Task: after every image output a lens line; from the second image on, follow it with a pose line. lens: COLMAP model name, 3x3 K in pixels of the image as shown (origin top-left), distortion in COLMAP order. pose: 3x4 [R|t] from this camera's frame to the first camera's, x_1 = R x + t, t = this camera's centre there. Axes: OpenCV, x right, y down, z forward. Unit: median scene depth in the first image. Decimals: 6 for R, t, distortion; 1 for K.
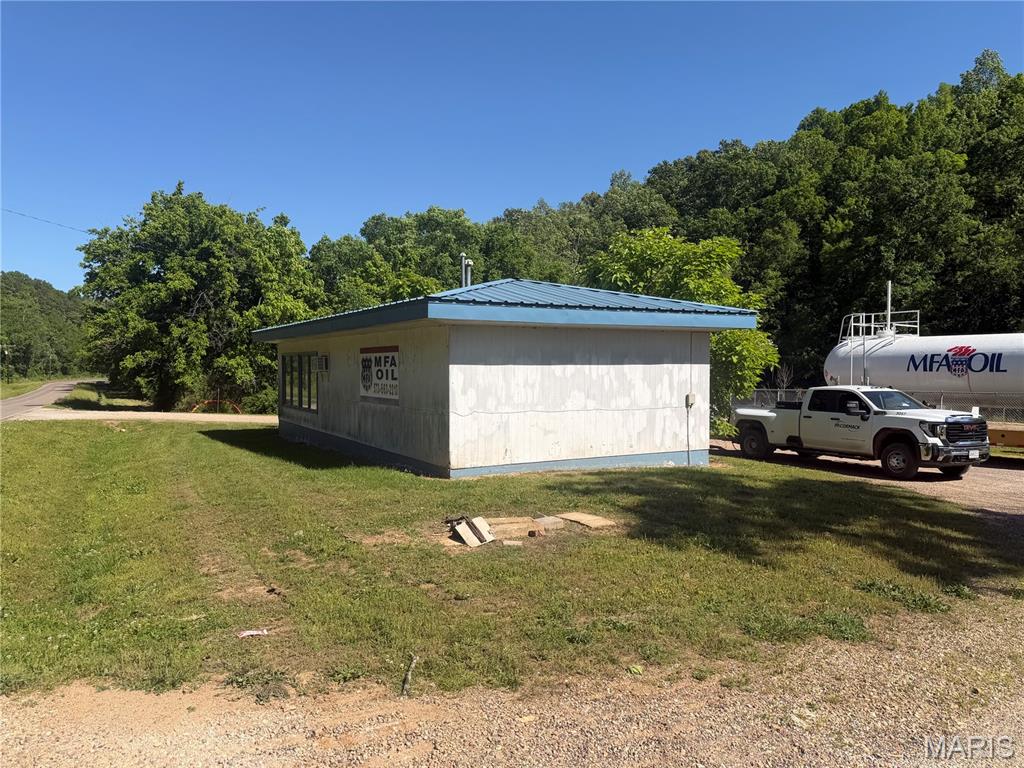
lens RADIAL K [[732.6, 0, 512.0], [0, 732.6, 384.0], [0, 0, 1]] dist [0.092778, -0.110270]
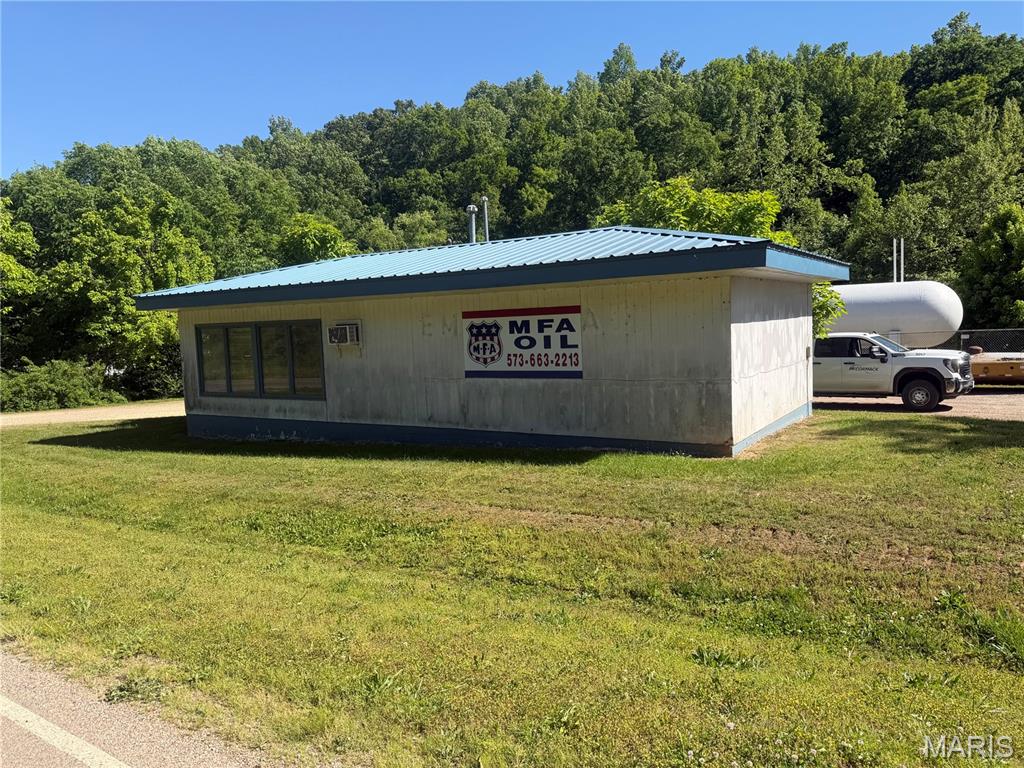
lens RADIAL K [[732.6, 0, 512.0], [0, 732.6, 384.0], [0, 0, 1]] dist [0.092778, -0.110270]
pose [[0.884415, -0.074438, 0.460727, -0.534426], [0.051376, 0.996727, 0.062417, -0.017482], [-0.463865, -0.031532, 0.885344, 0.268876]]
